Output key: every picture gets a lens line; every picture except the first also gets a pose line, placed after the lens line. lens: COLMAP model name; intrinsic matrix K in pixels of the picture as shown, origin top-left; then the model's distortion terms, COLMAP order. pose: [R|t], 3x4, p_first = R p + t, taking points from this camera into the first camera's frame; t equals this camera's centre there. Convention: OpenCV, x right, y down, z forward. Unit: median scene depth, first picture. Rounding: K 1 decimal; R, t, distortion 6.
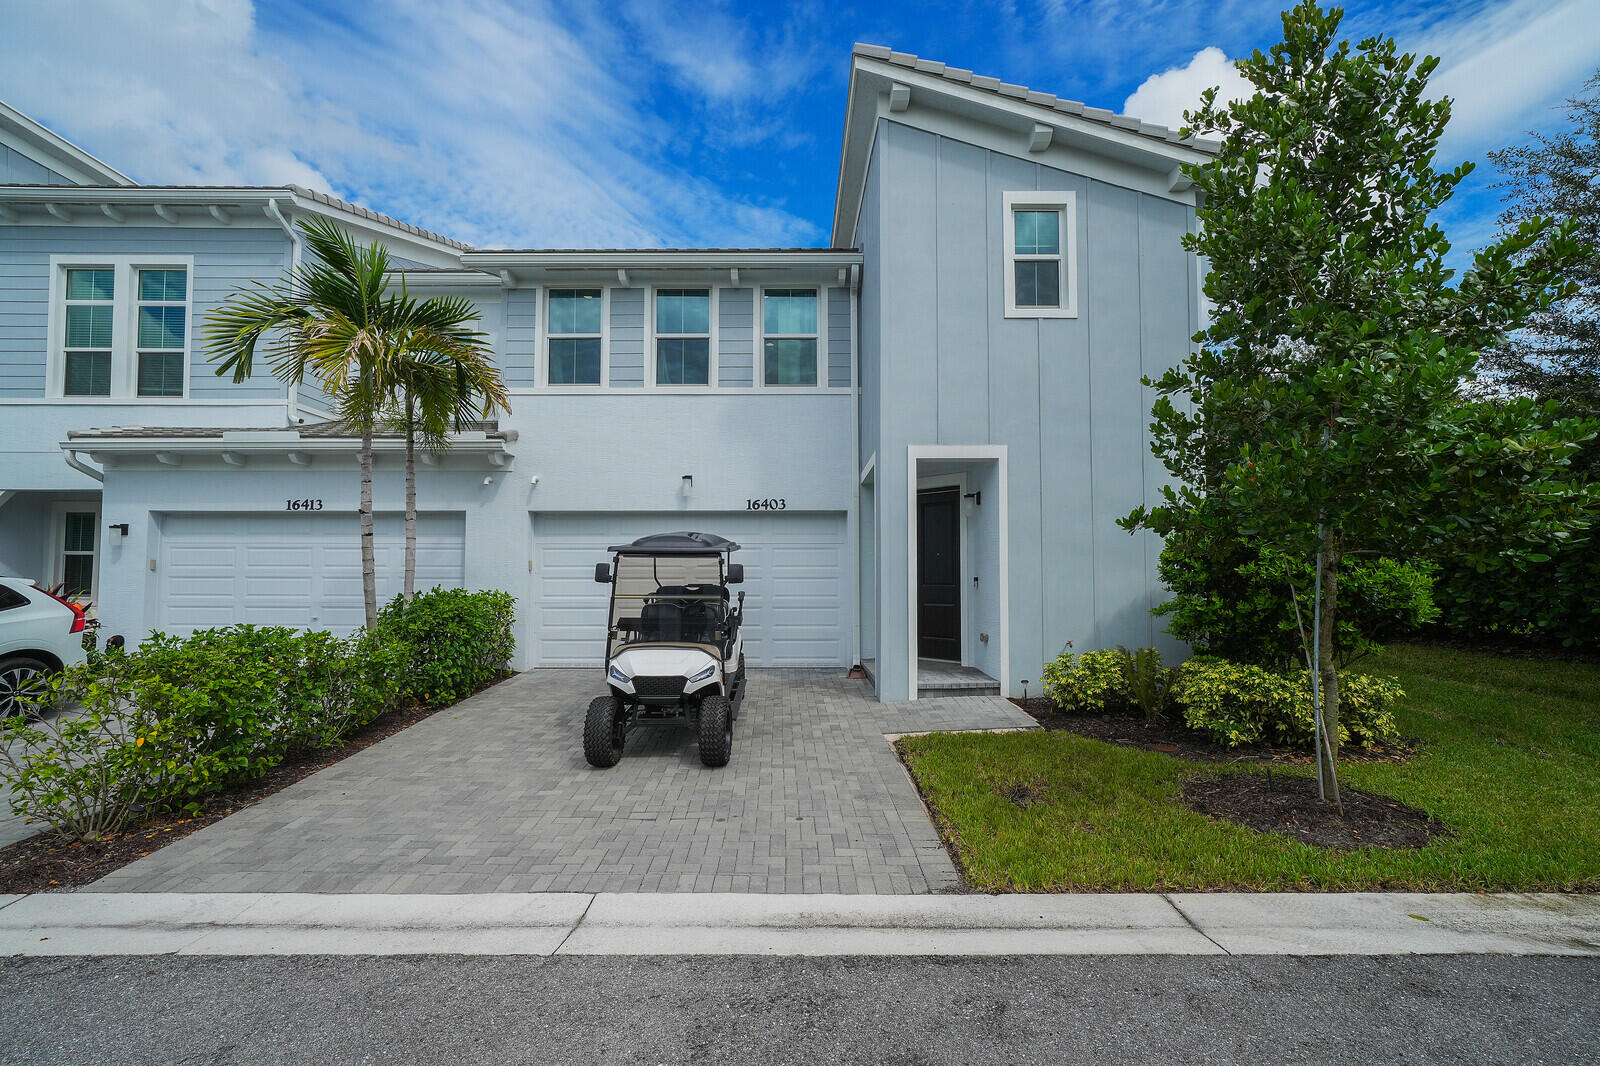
lens RADIAL K [[682.1, 0, 811.5], [0, 682.1, 545.4], [0, 0, 1]] dist [0.000320, 0.000115]
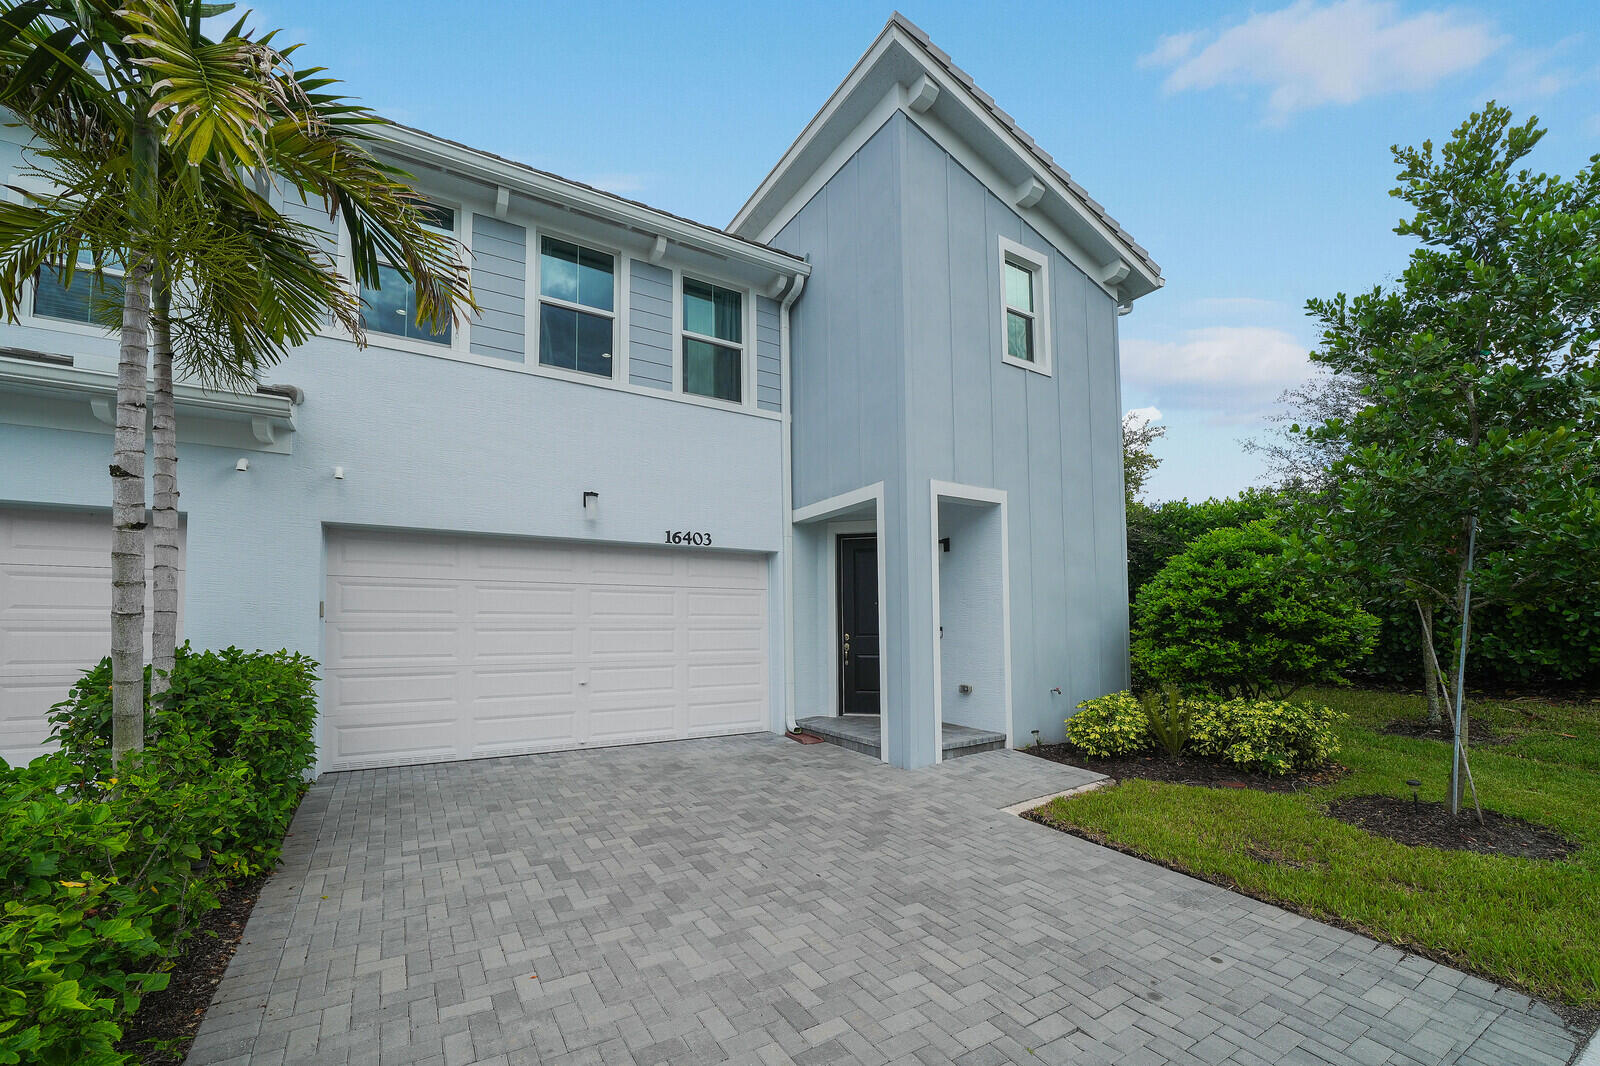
lens RADIAL K [[618.5, 0, 799.0], [0, 618.5, 597.5], [0, 0, 1]] dist [-0.010309, 0.000173]
pose [[0.862296, 0.019555, 0.506027, -0.413582], [-0.016208, 0.999808, -0.011017, 0.020784], [-0.506145, 0.001299, 0.862447, 0.381513]]
